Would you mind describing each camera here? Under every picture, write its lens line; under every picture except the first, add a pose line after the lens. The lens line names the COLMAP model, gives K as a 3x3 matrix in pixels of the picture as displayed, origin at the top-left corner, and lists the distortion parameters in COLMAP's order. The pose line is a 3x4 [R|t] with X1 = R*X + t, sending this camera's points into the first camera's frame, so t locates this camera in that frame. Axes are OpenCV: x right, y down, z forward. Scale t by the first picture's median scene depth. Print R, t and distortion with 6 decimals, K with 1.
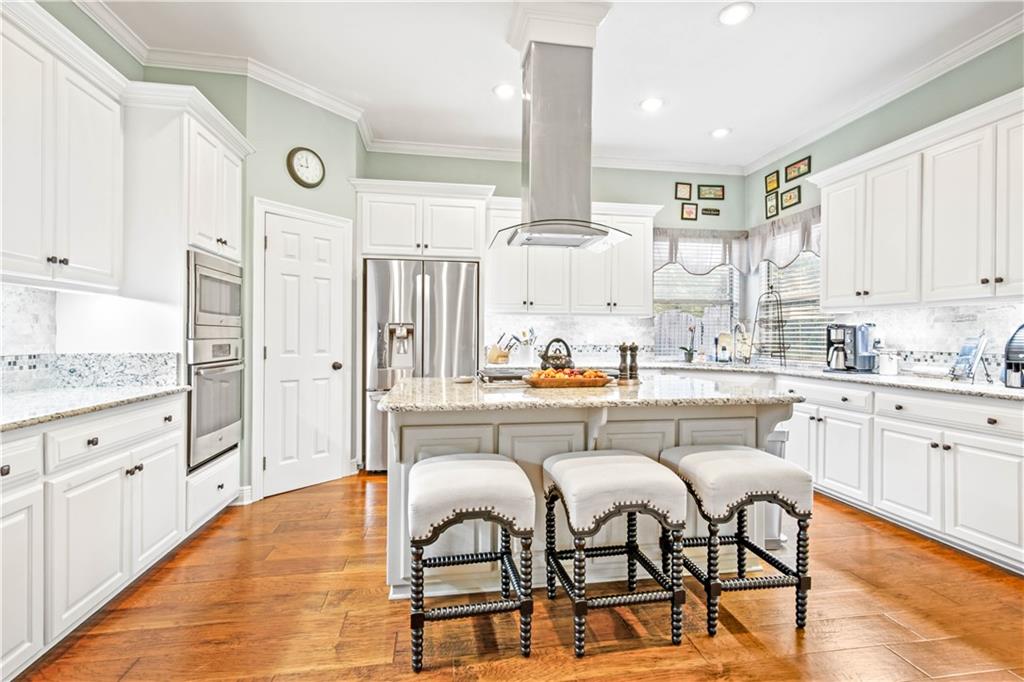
lens RADIAL K [[483.3, 0, 520.5], [0, 483.3, 337.0], [0, 0, 1]] dist [0.004433, 0.000676]
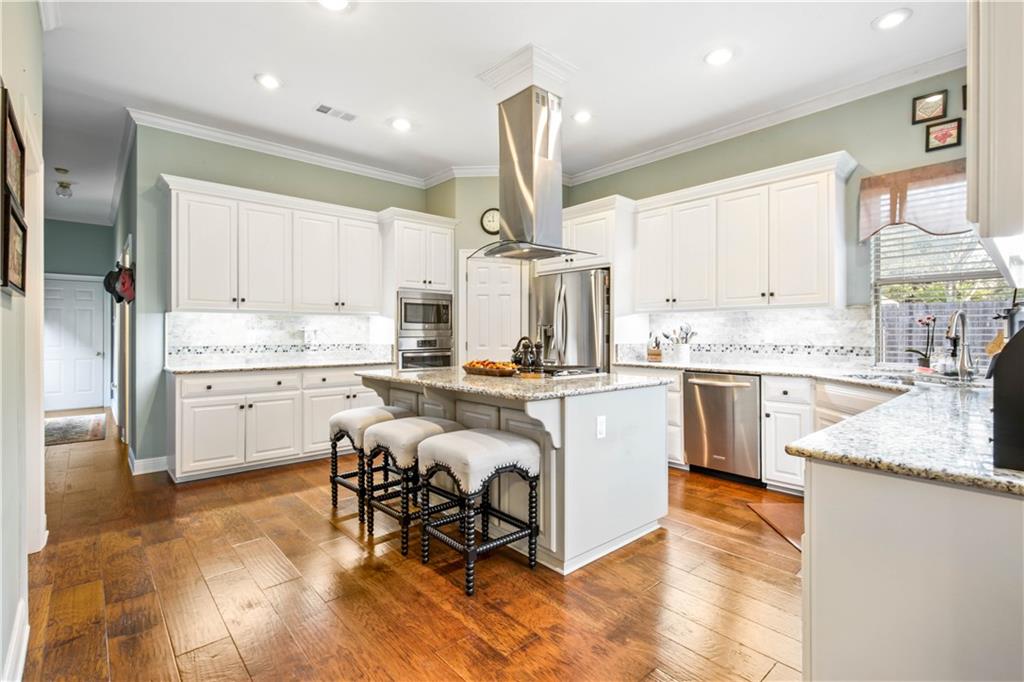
lens RADIAL K [[483.3, 0, 517.4], [0, 483.3, 337.3], [0, 0, 1]] dist [0.004433, 0.000676]
pose [[0.531656, -0.001035, -0.846960, 0.623882], [0.002543, 0.999997, 0.000374, 0.002799], [0.846957, -0.002353, 0.531656, 0.203096]]
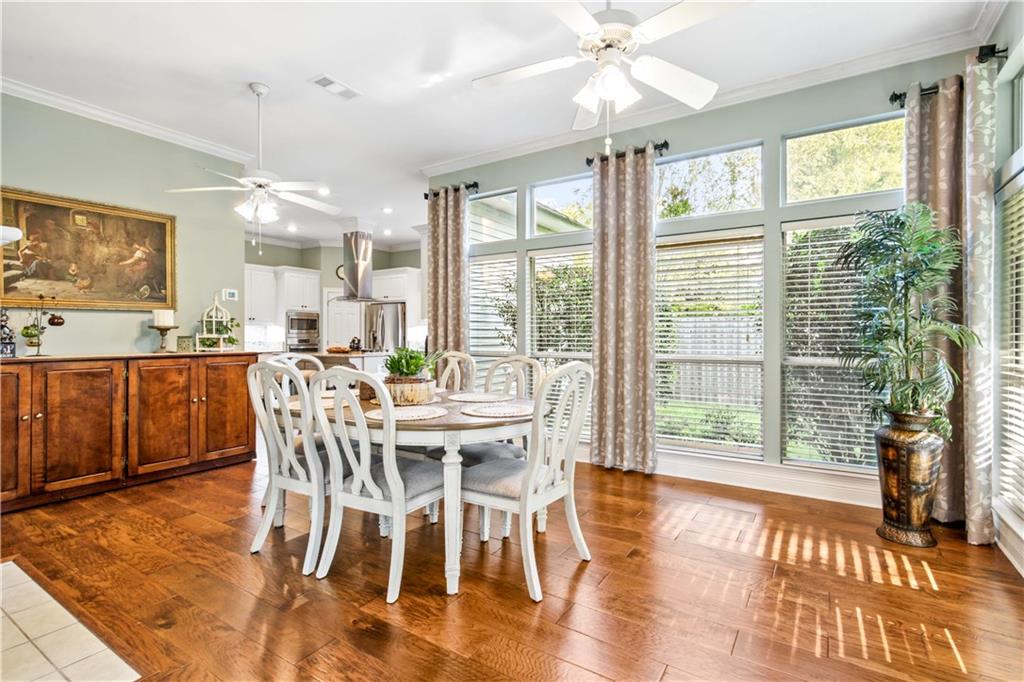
lens RADIAL K [[483.3, 0, 510.2], [0, 483.3, 339.8], [0, 0, 1]] dist [0.004433, 0.000676]
pose [[0.735833, -0.001653, -0.677161, 1.467123], [-0.001214, 0.999992, -0.003760, 0.017628], [0.677161, 0.003589, 0.735826, -0.230583]]
